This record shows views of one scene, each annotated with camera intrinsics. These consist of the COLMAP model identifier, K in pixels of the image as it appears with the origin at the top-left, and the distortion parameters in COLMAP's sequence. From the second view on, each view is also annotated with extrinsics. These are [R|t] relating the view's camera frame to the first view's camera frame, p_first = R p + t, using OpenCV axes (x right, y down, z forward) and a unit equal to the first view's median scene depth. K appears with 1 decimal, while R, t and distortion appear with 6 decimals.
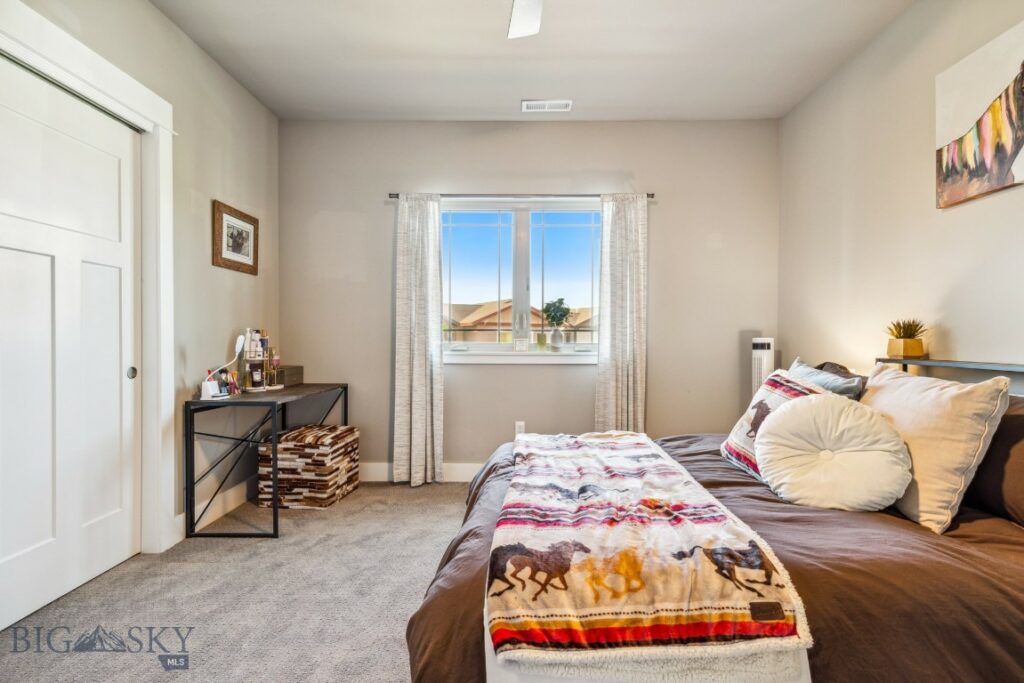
lens RADIAL K [[465.7, 0, 511.7], [0, 465.7, 342.3], [0, 0, 1]] dist [0.010126, 0.000180]
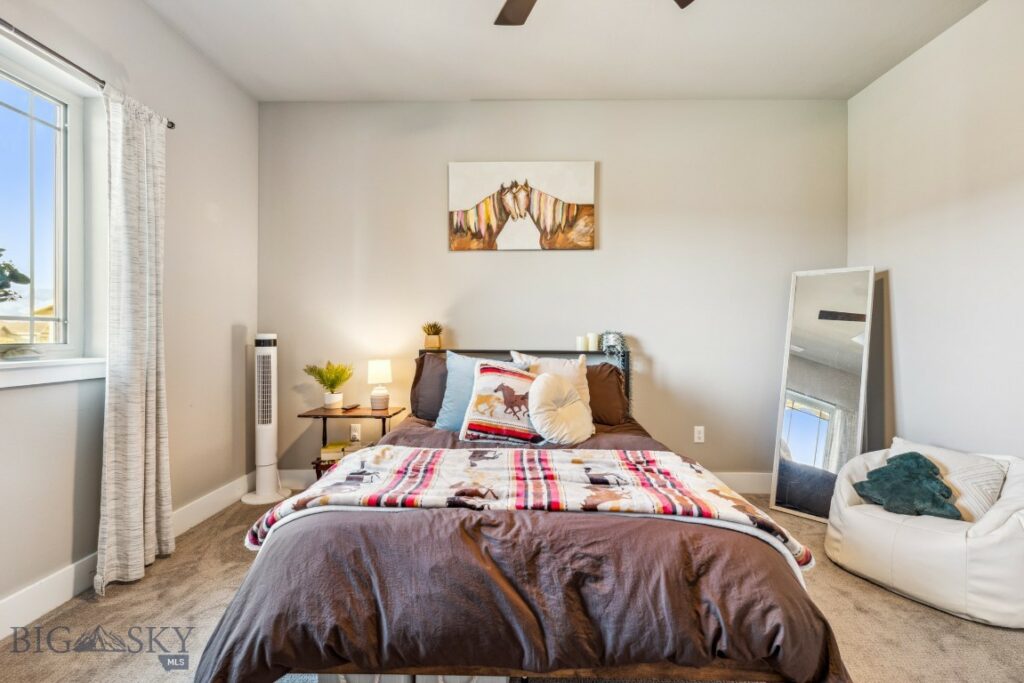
lens RADIAL K [[465.7, 0, 508.8], [0, 465.7, 336.9], [0, 0, 1]] dist [0.010126, 0.000180]
pose [[0.026349, -0.006138, 0.999634, -0.605451], [0.001844, 0.999980, 0.006091, -0.013438], [-0.999651, 0.001682, 0.026360, 0.784367]]
